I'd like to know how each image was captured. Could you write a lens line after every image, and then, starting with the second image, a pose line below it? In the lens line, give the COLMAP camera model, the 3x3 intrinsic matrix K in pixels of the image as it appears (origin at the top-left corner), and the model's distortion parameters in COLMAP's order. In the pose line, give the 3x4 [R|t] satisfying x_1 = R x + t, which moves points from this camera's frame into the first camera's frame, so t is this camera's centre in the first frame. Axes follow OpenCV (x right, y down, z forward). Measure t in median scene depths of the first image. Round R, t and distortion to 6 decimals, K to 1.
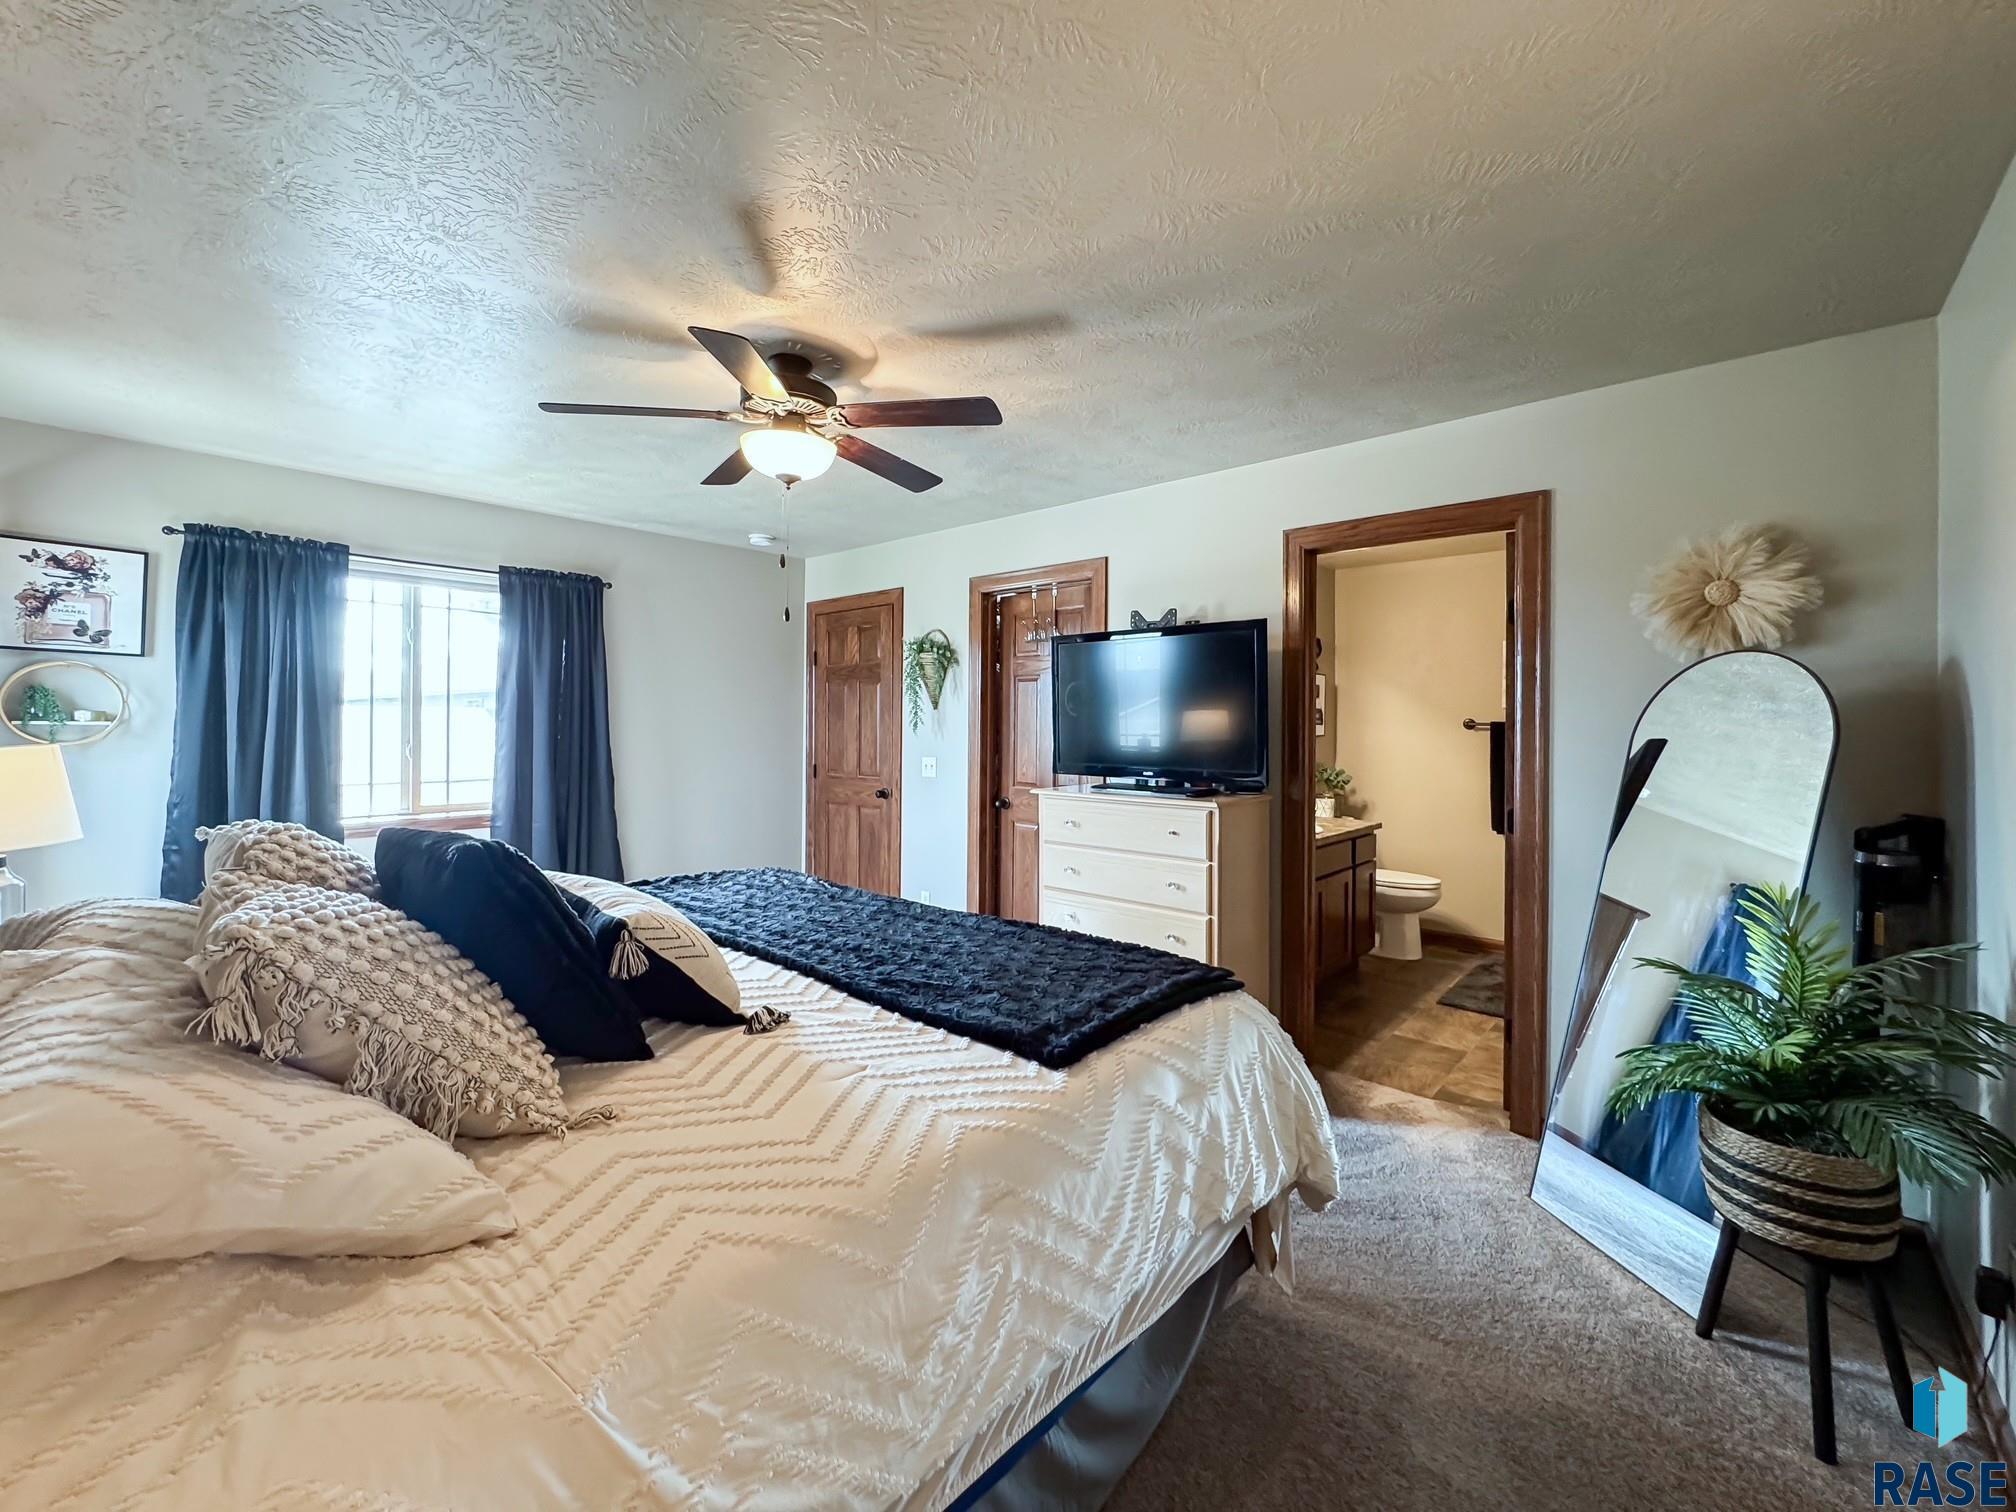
lens RADIAL K [[812.2, 0, 1005.0], [0, 812.2, 754.0], [0, 0, 1]] dist [-0.000855, -0.000196]
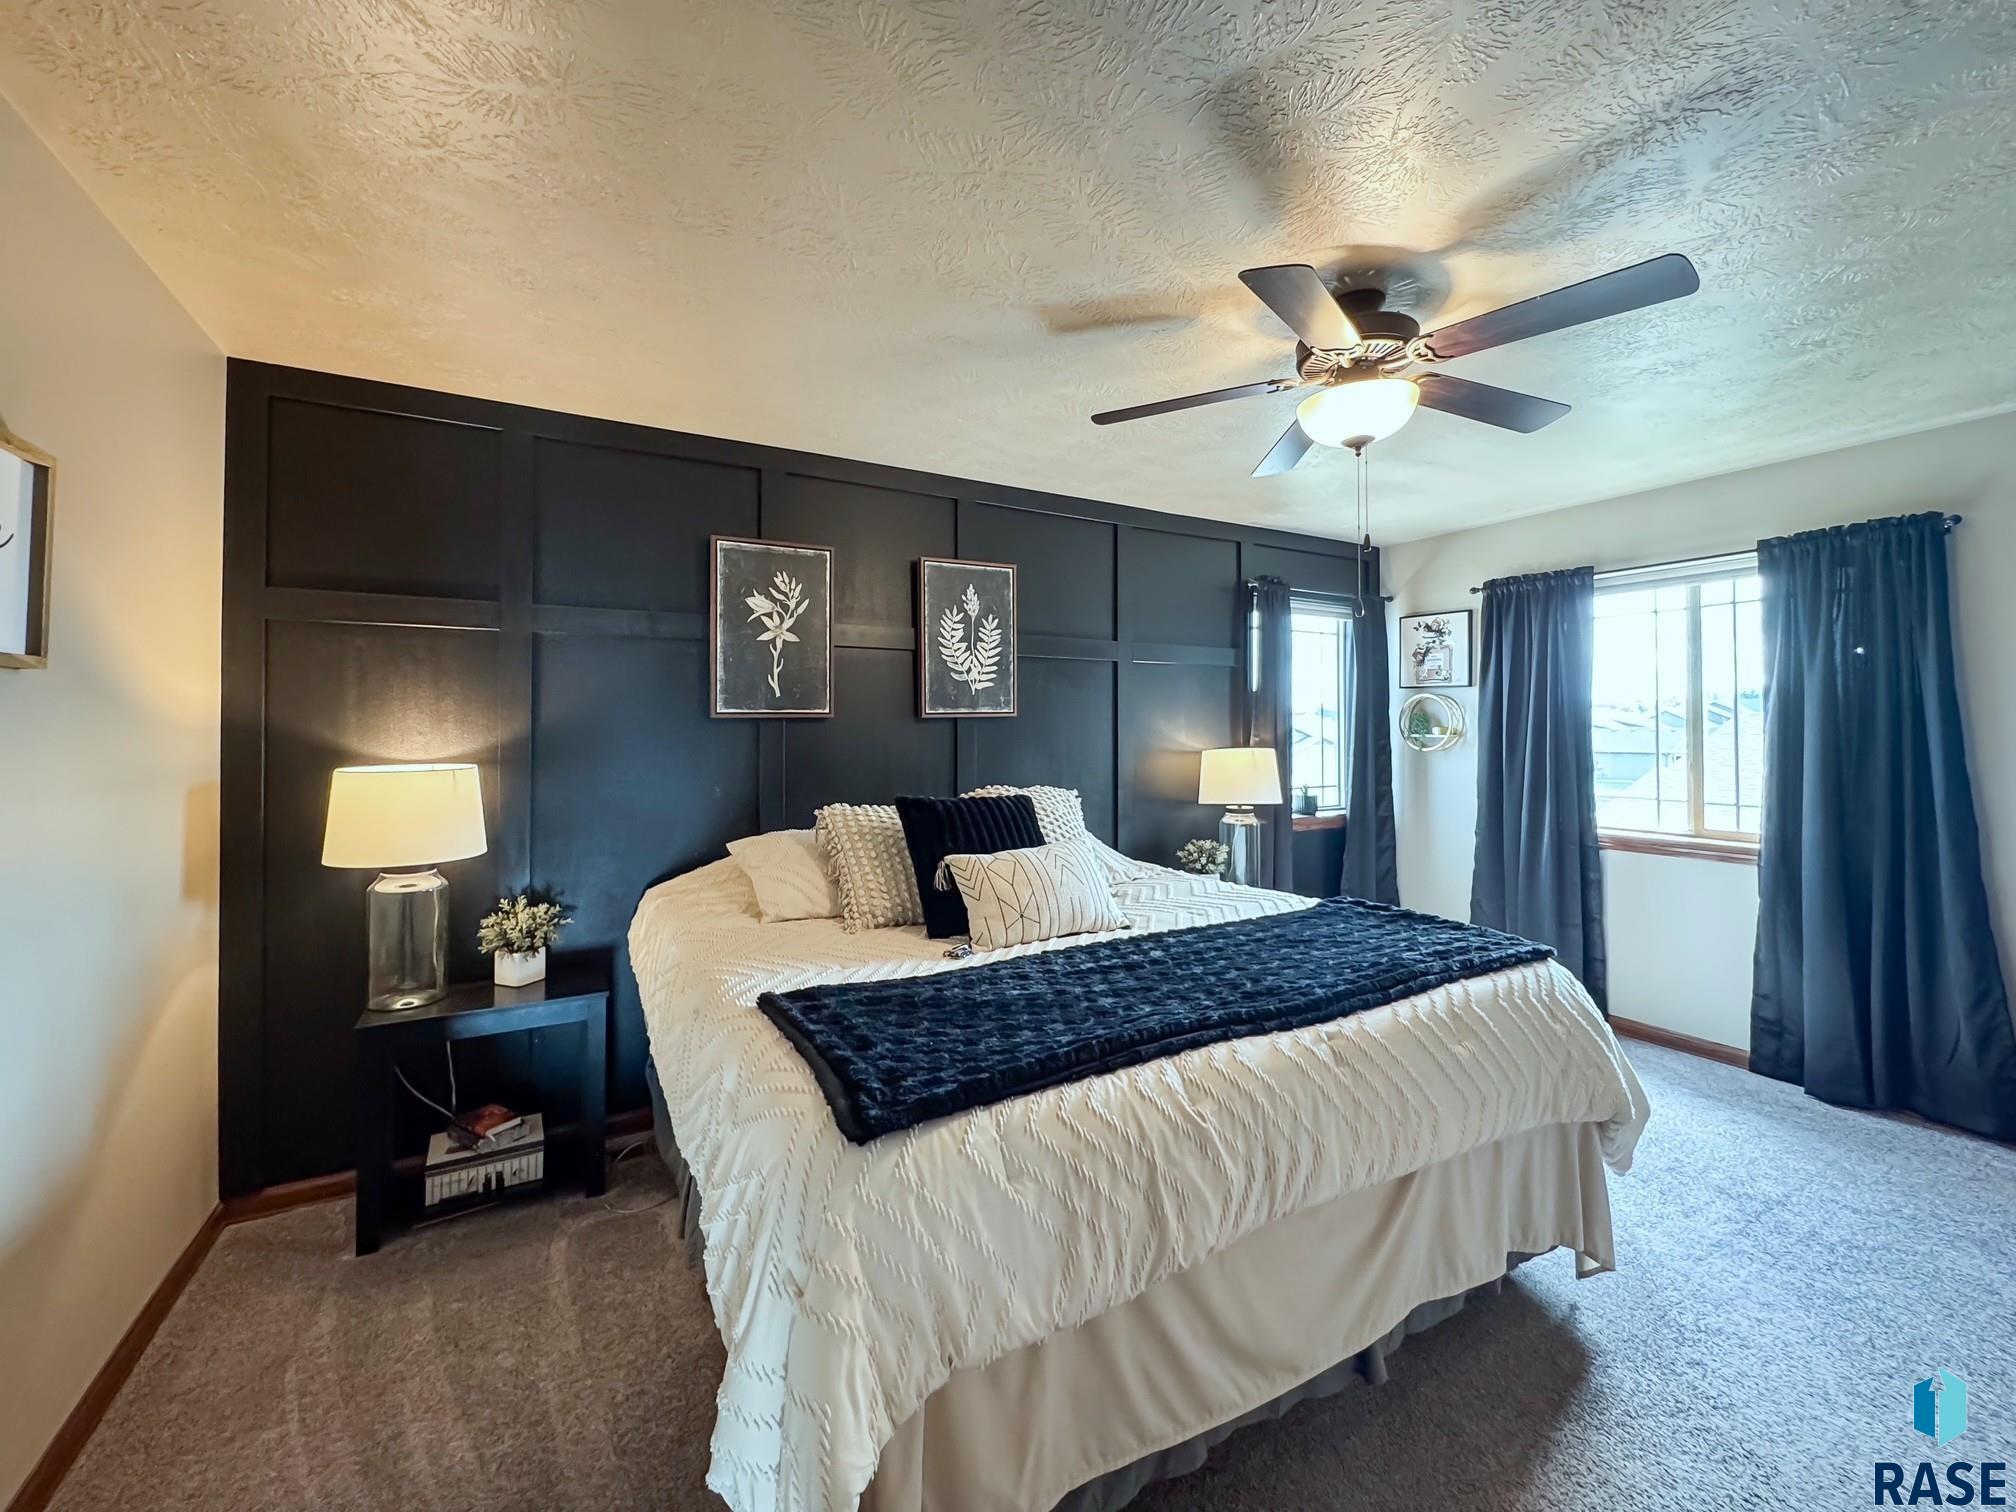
lens RADIAL K [[812.2, 0, 1005.0], [0, 812.2, 754.0], [0, 0, 1]] dist [-0.000855, -0.000196]
pose [[-0.315643, 0.026572, -0.948506, 0.490436], [-0.032481, 0.998719, 0.038787, -0.036437], [0.948322, 0.043051, -0.314375, 0.721815]]
